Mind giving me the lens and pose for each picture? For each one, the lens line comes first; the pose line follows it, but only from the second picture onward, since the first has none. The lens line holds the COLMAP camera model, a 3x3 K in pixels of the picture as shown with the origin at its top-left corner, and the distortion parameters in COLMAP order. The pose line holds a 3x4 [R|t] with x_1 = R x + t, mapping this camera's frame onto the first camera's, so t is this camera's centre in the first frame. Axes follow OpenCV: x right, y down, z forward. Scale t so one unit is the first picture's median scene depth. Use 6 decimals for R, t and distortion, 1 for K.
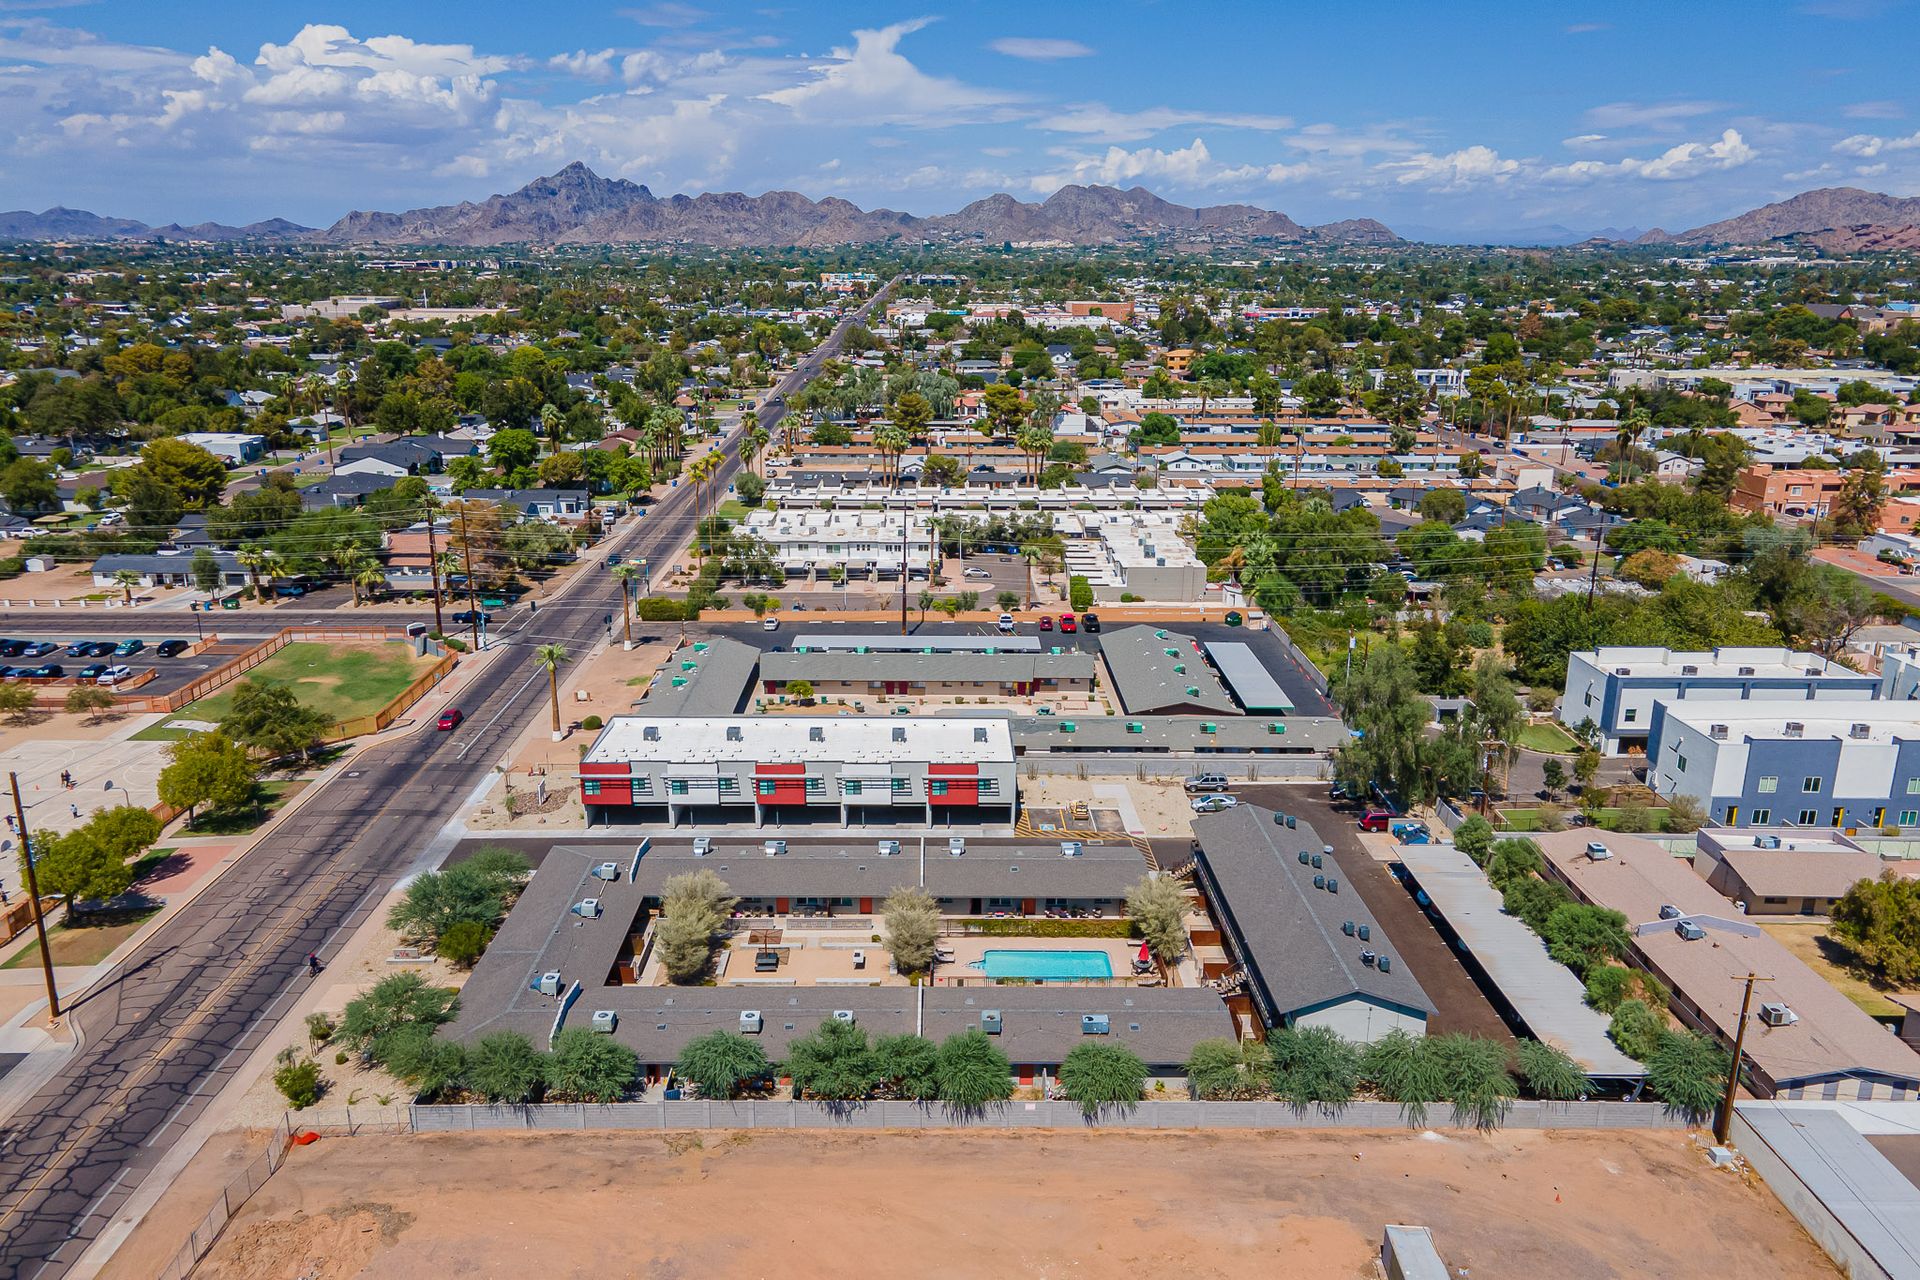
lens RADIAL K [[1400.4, 0, 955.9], [0, 1400.4, 636.1], [0, 0, 1]] dist [0.040737, 0.002094]
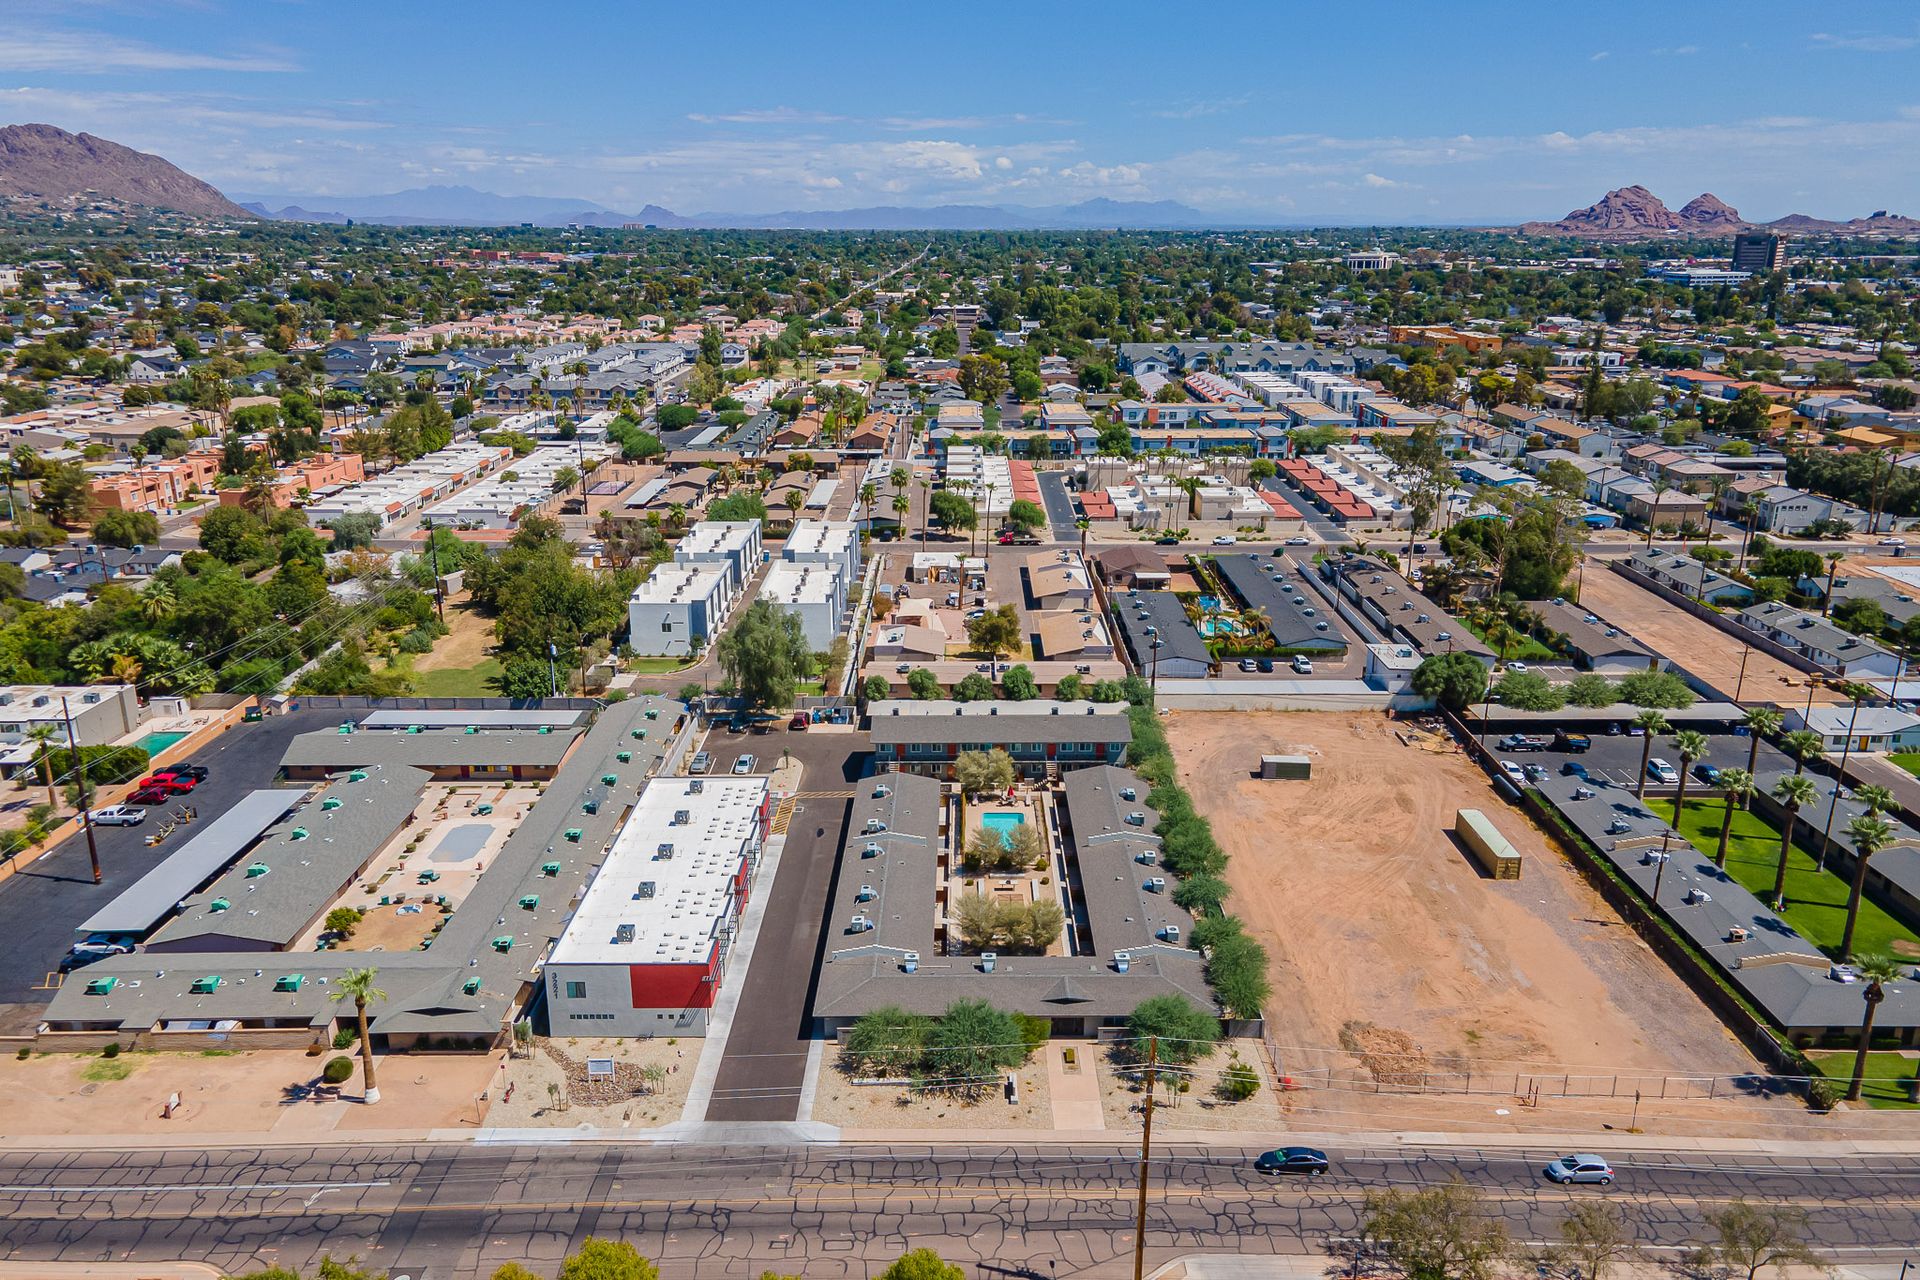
lens RADIAL K [[1400.4, 0, 955.9], [0, 1400.4, 636.1], [0, 0, 1]] dist [0.040737, 0.002094]
pose [[0.015401, -0.288663, 0.957307, -1.040988], [0.265989, 0.924105, 0.274372, -0.298503], [-0.963853, 0.250407, 0.091013, 0.708661]]
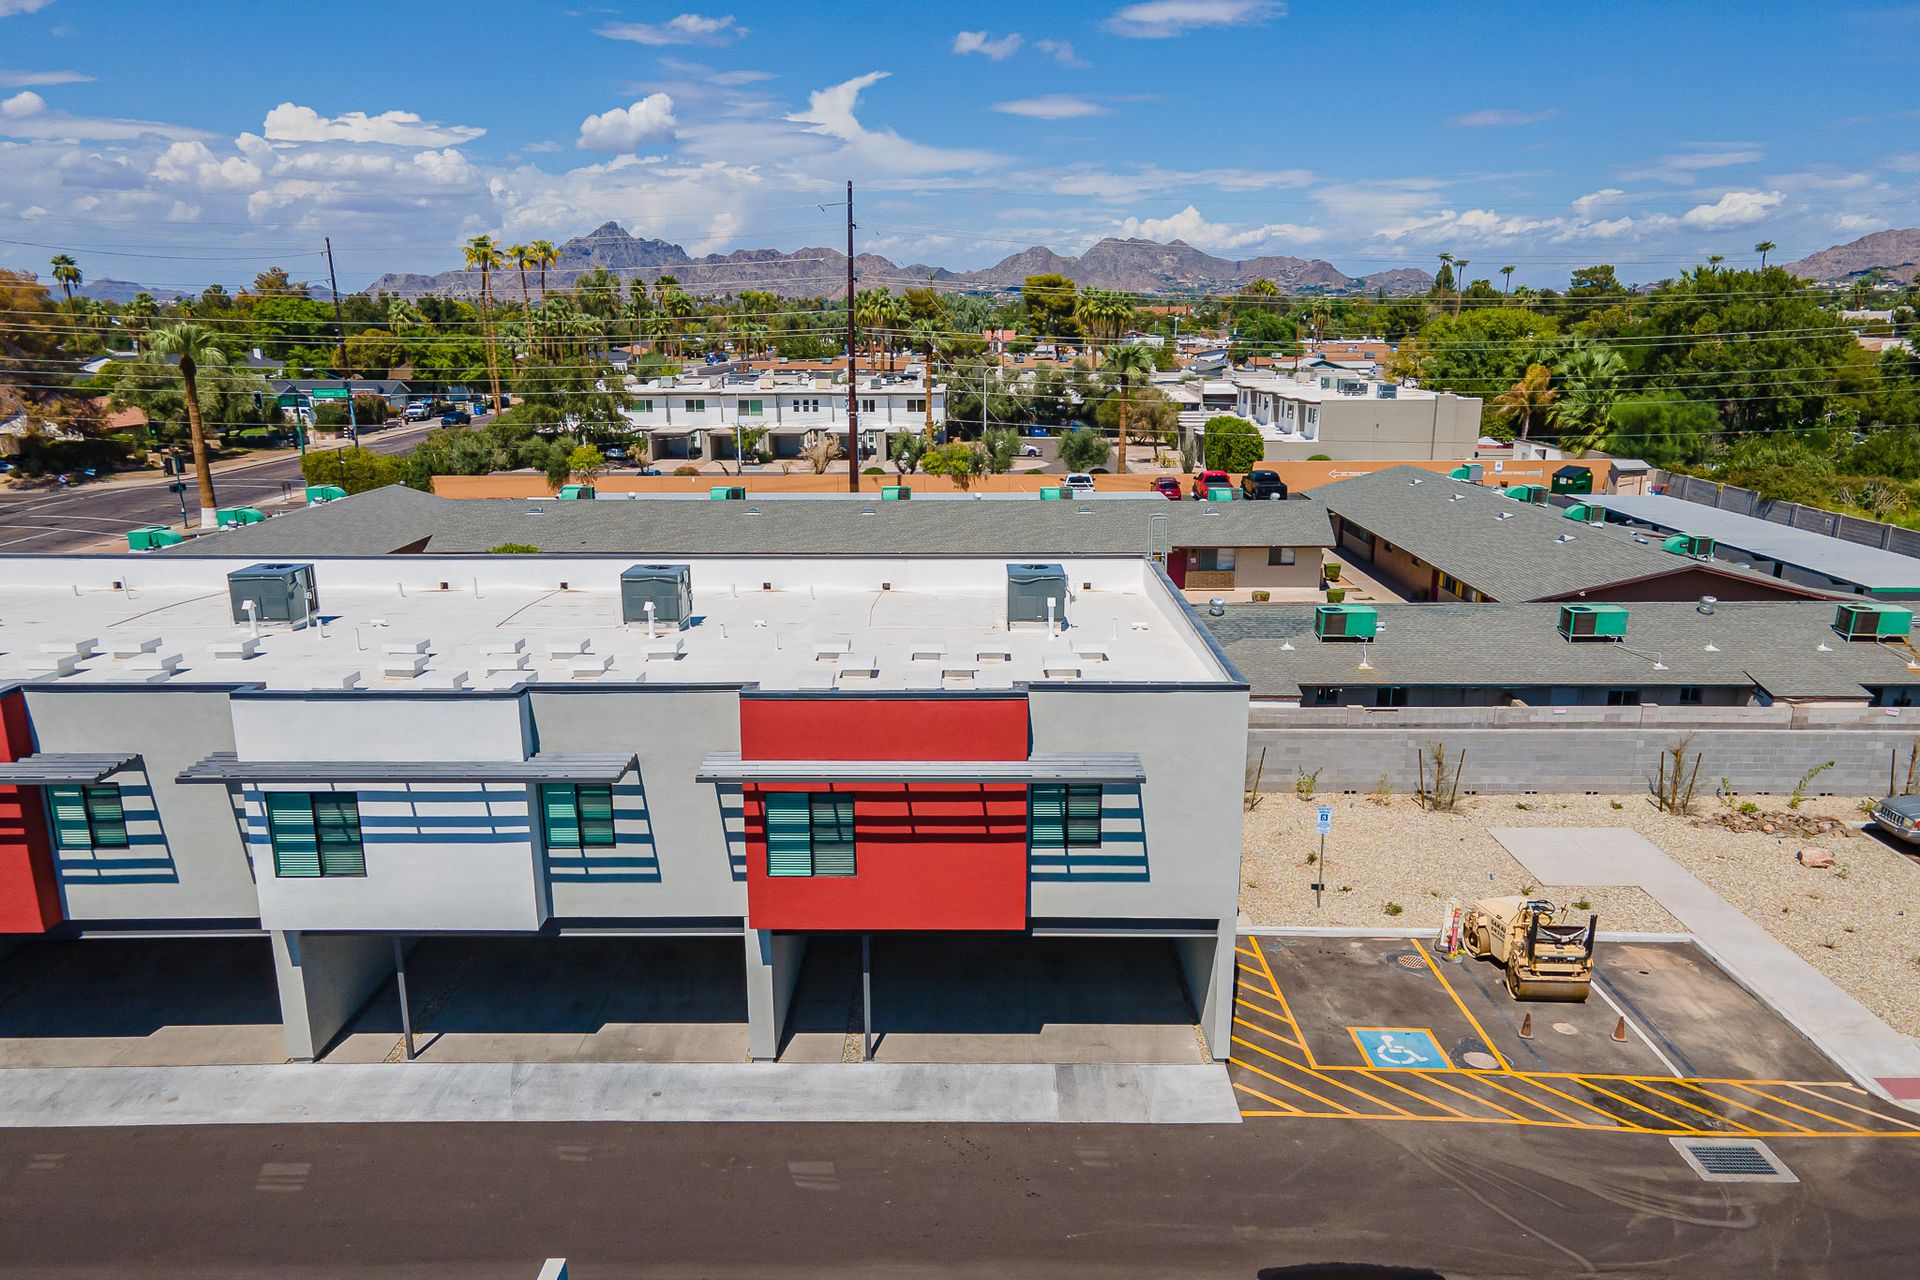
lens RADIAL K [[1400.8, 0, 957.8], [0, 1400.8, 683.6], [0, 0, 1]] dist [0.037660, 0.008500]
pose [[0.999649, -0.004773, -0.026063, 0.011475], [0.004472, 0.999923, -0.011595, 0.091090], [0.026117, 0.011474, 0.999593, 0.821224]]
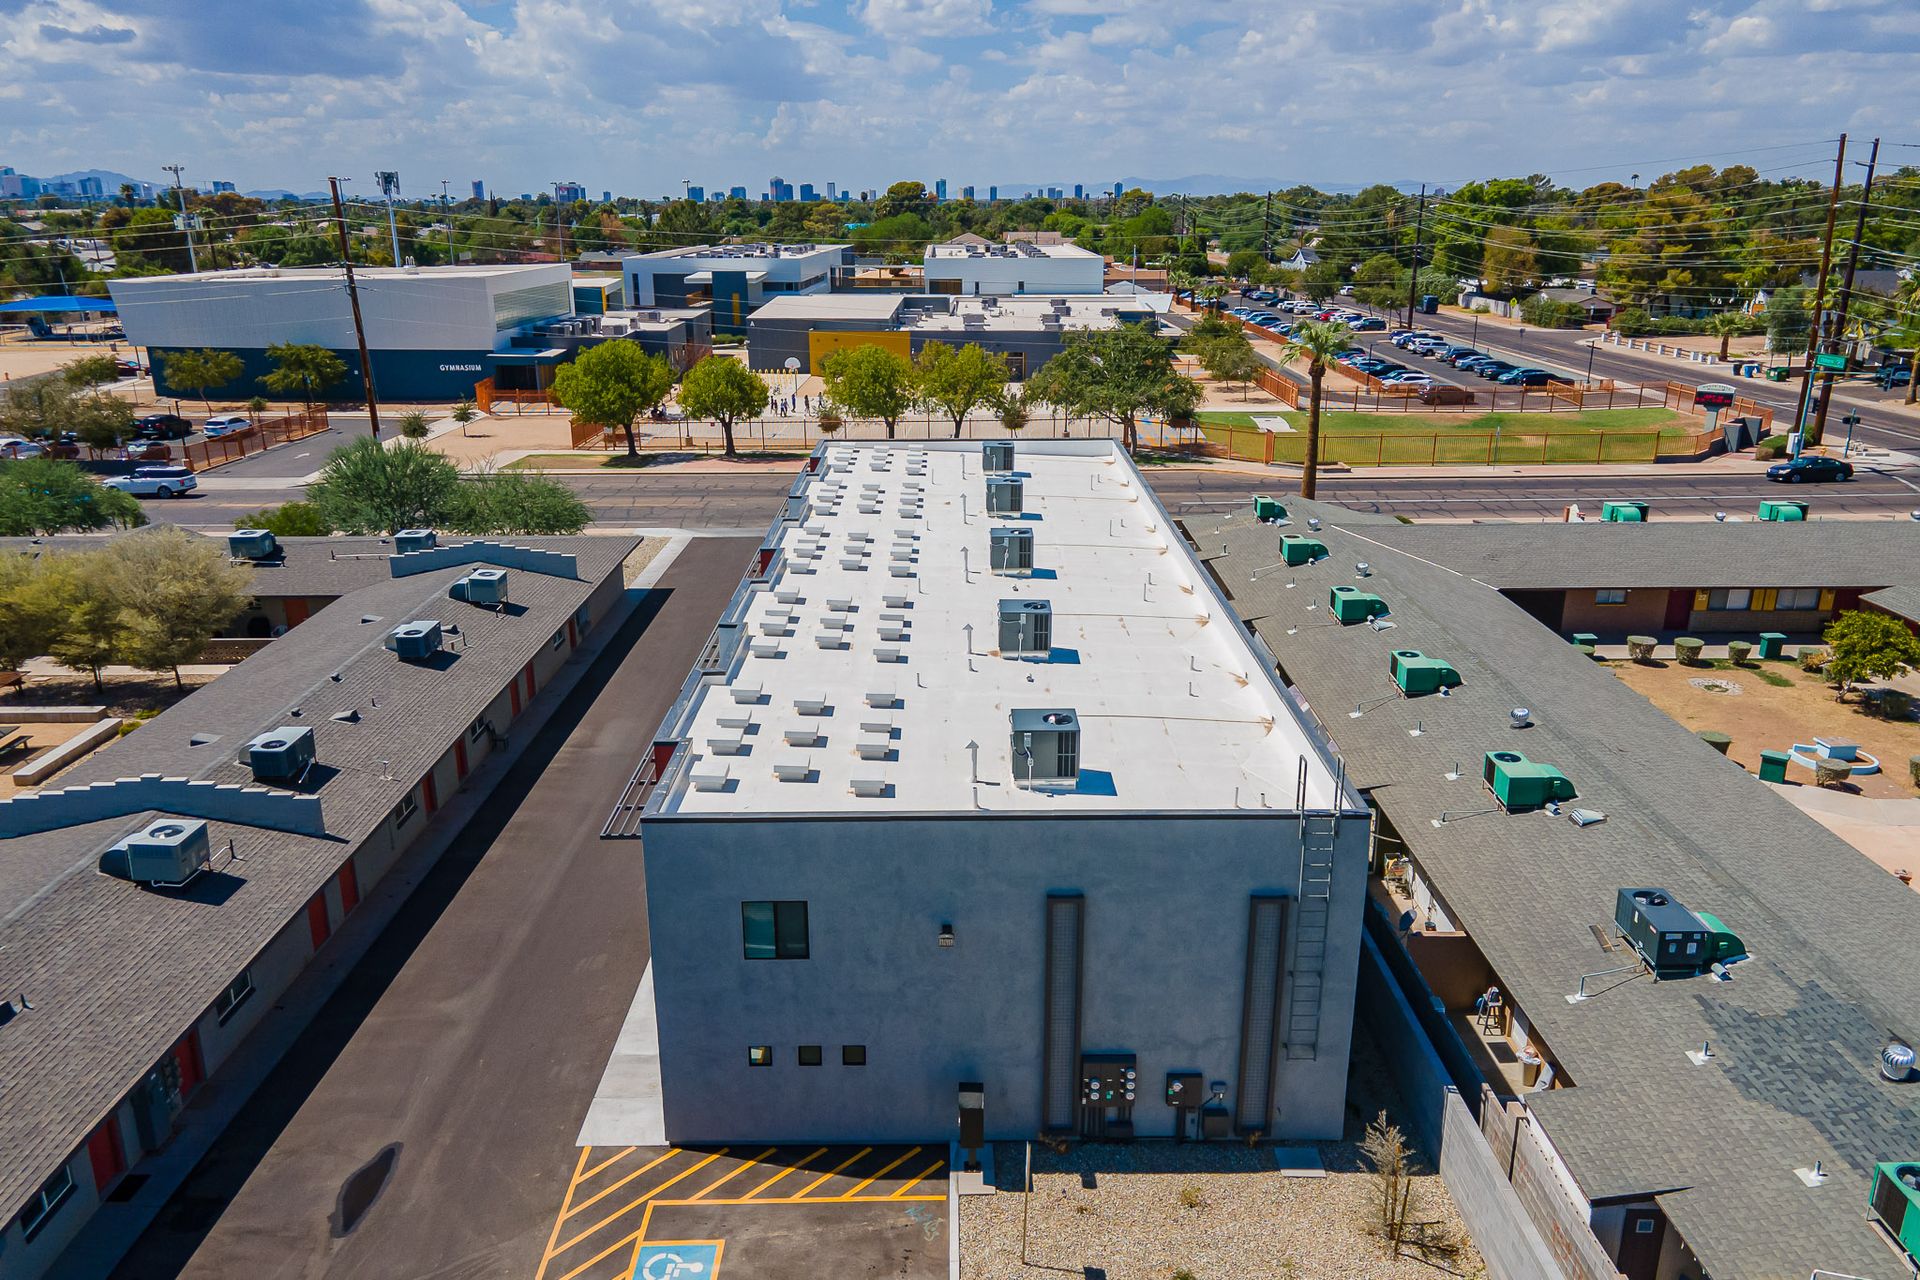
lens RADIAL K [[1400.4, 0, 955.9], [0, 1400.4, 636.1], [0, 0, 1]] dist [0.040737, 0.002094]
pose [[-0.012057, 0.291968, -0.956352, 0.213339], [-0.262238, 0.922022, 0.284794, 0.003355], [0.964928, 0.254226, 0.065448, 1.016076]]
